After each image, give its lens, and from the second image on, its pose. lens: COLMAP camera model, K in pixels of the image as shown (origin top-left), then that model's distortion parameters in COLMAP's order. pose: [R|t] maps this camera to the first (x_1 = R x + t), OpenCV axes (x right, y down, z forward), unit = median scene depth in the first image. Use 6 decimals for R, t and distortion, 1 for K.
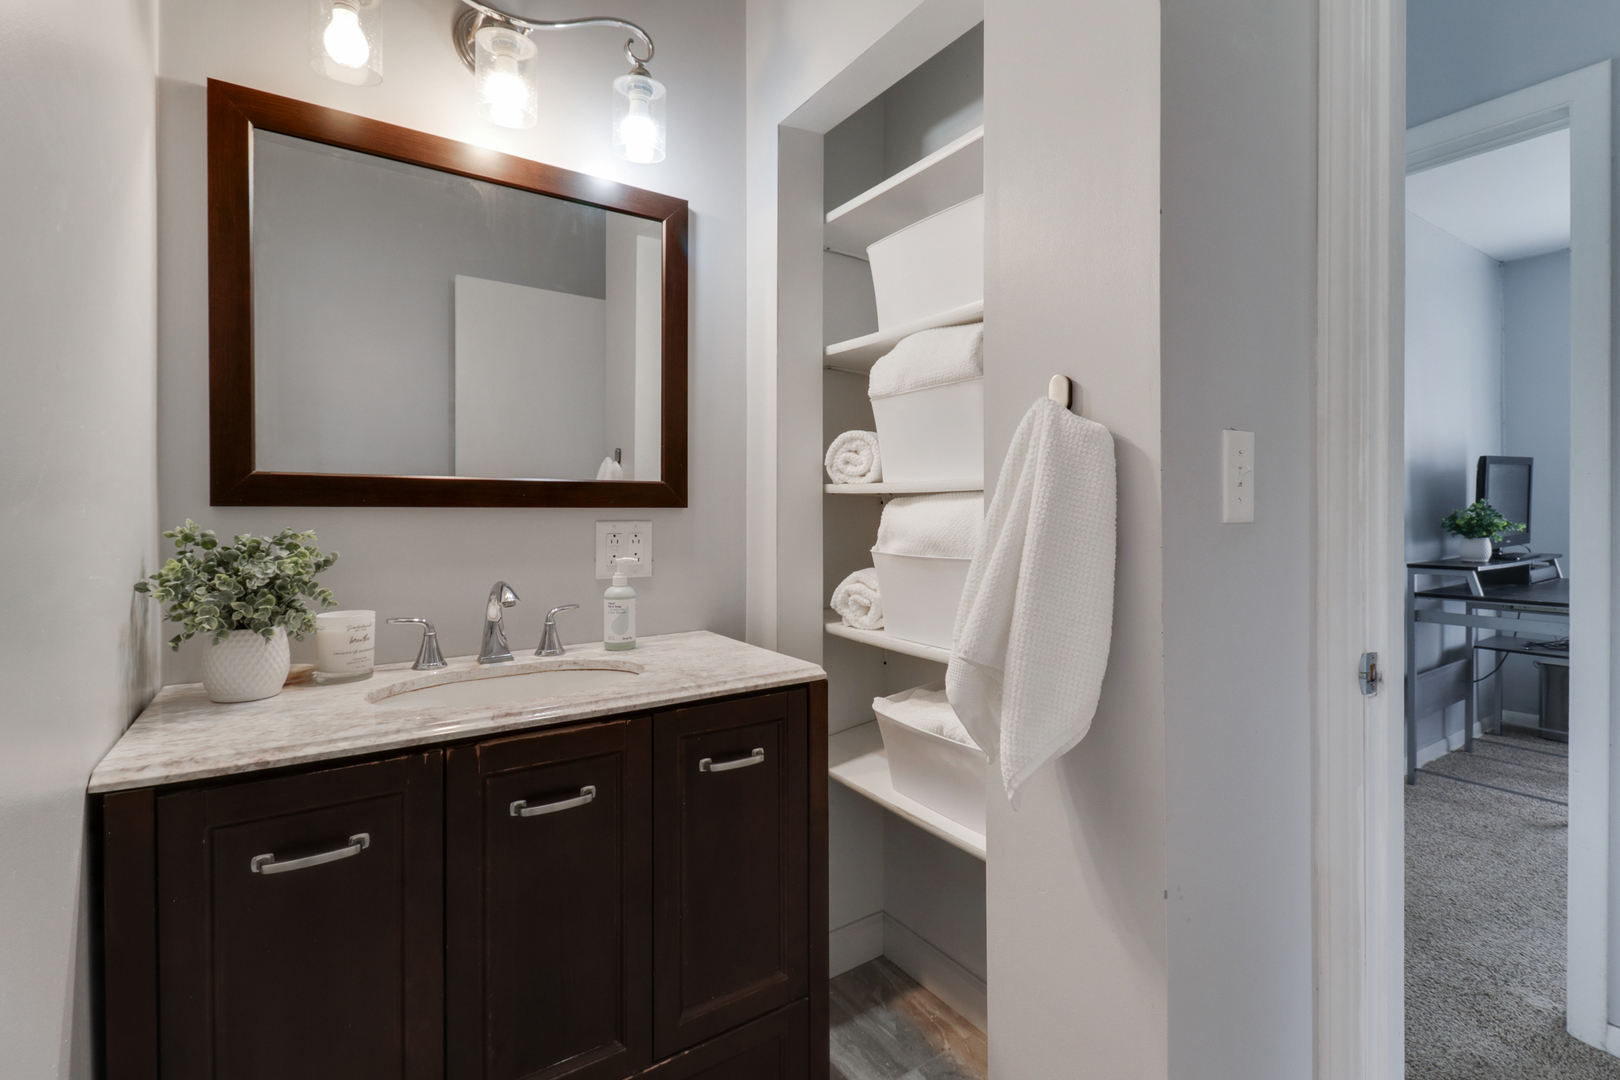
lens RADIAL K [[745.1, 0, 804.3], [0, 745.1, 522.2], [0, 0, 1]] dist [0.000742, -0.000640]
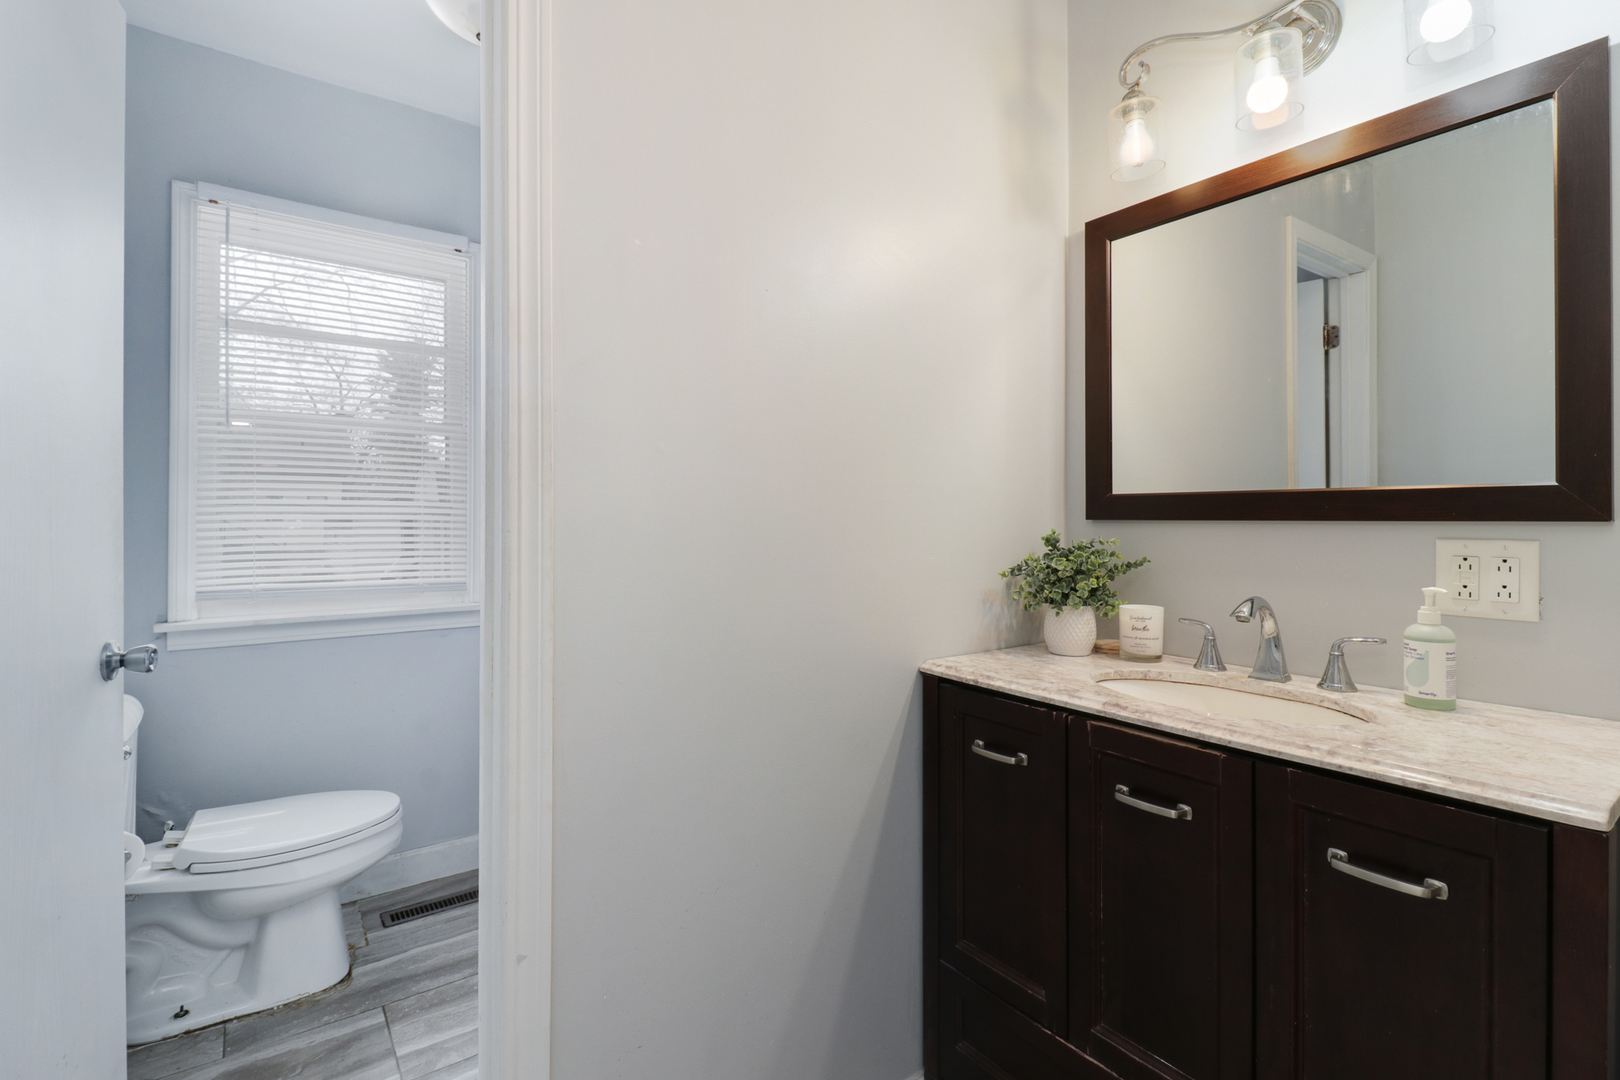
lens RADIAL K [[750.9, 0, 813.3], [0, 750.9, 516.1], [0, 0, 1]] dist [0.004947, -0.000320]
pose [[0.030834, -0.003021, -0.999520, 0.606689], [-0.020082, 0.999792, -0.003641, -0.011546], [0.999323, 0.020184, 0.030767, 0.418936]]
